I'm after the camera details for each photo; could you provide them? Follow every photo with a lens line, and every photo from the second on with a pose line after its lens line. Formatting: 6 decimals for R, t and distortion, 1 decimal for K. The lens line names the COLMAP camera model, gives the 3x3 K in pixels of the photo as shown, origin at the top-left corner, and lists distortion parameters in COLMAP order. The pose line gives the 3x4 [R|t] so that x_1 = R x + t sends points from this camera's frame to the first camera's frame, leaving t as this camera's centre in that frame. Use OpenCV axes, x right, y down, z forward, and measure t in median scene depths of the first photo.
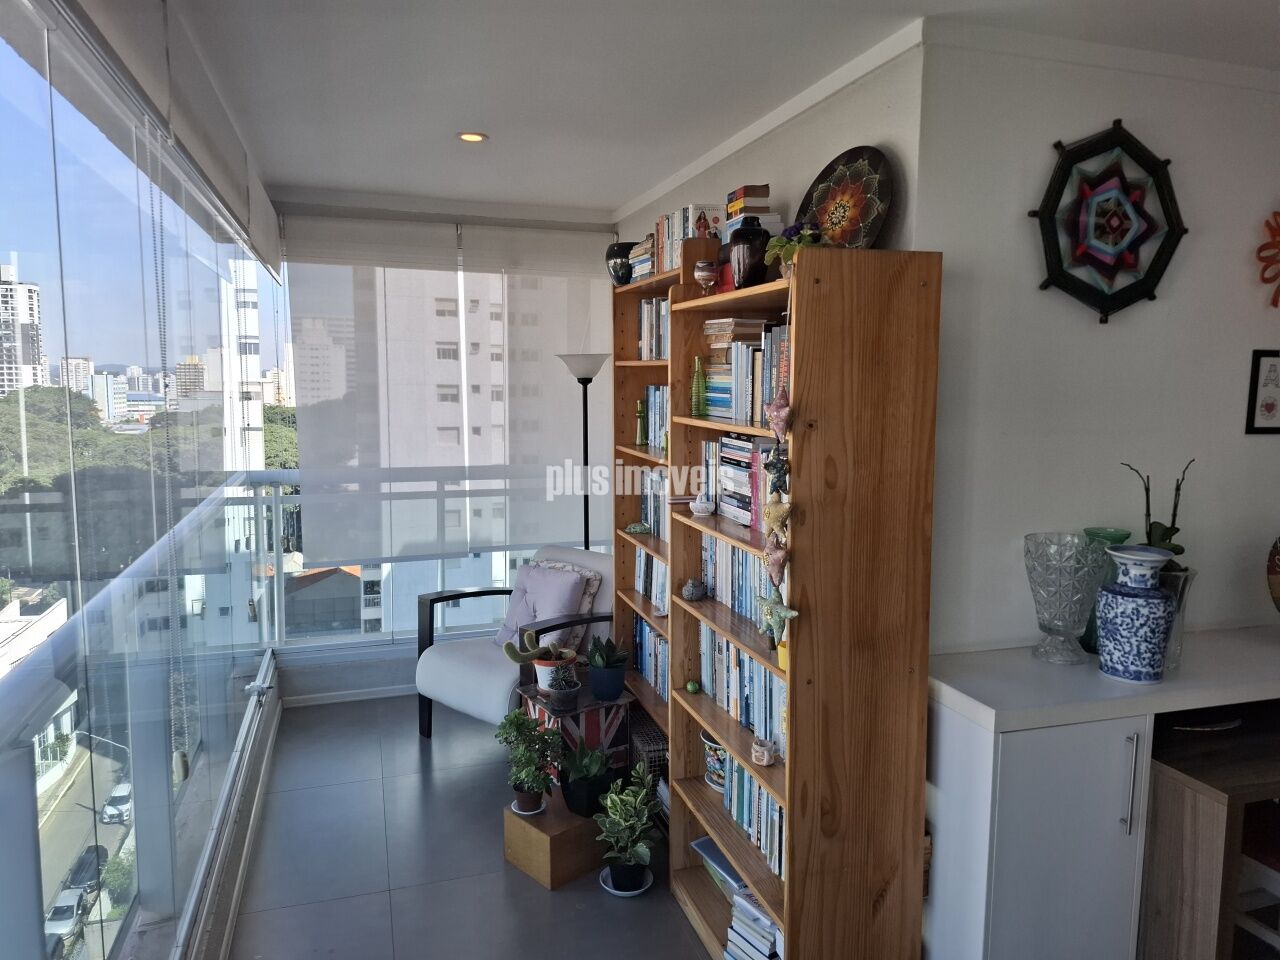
lens RADIAL K [[893.8, 0, 657.5], [0, 893.8, 482.5], [0, 0, 1]] dist [0.090616, -0.104470]
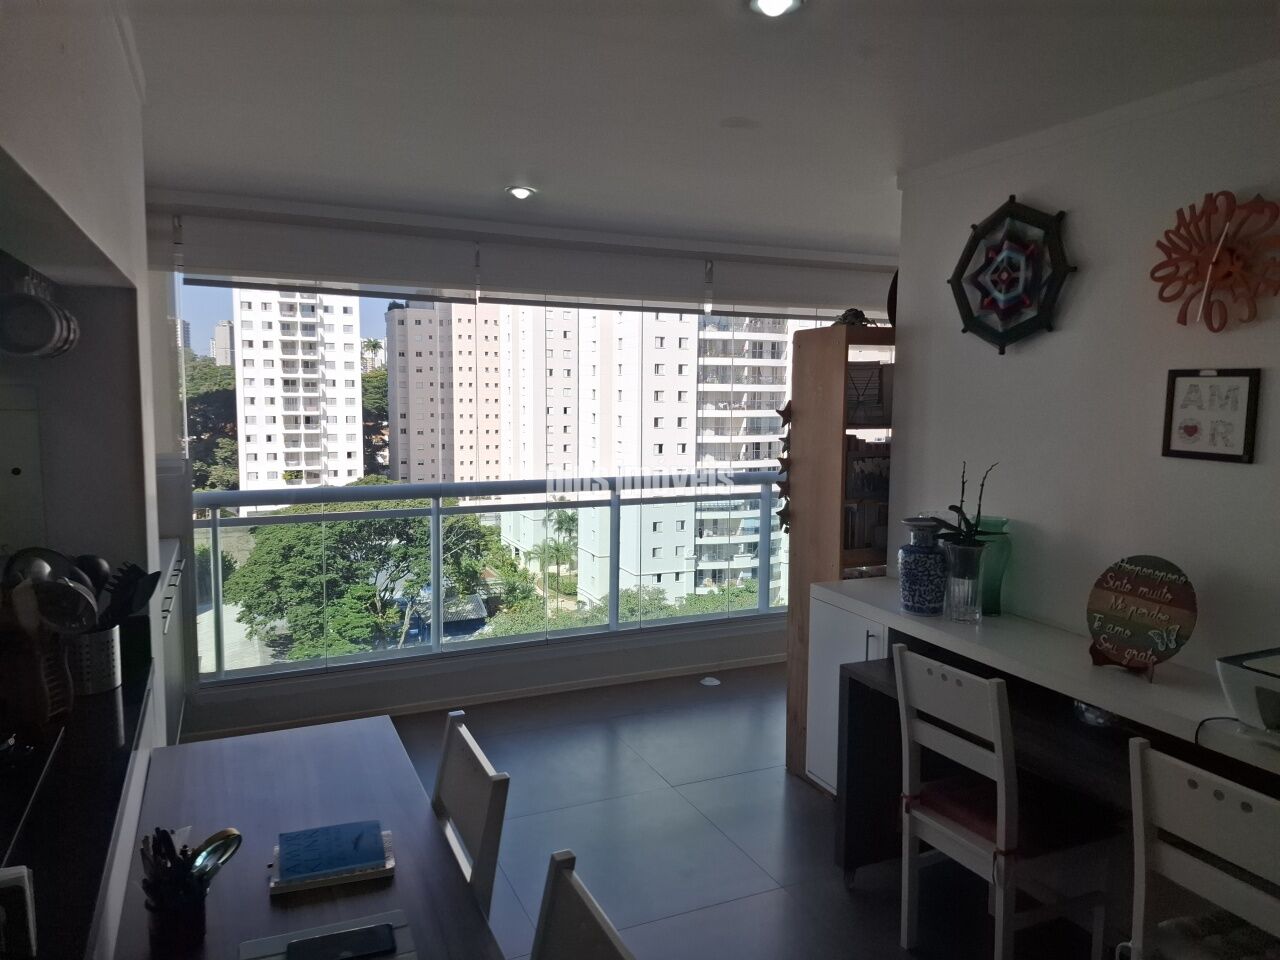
lens RADIAL K [[882.8, 0, 640.0], [0, 882.8, 480.0], [0, 0, 1]] dist [0.093188, -0.105702]
pose [[0.111221, 0.096565, -0.989093, 1.691869], [-0.123186, 0.988932, 0.082697, -0.042659], [0.986131, 0.112645, 0.121885, 0.368831]]
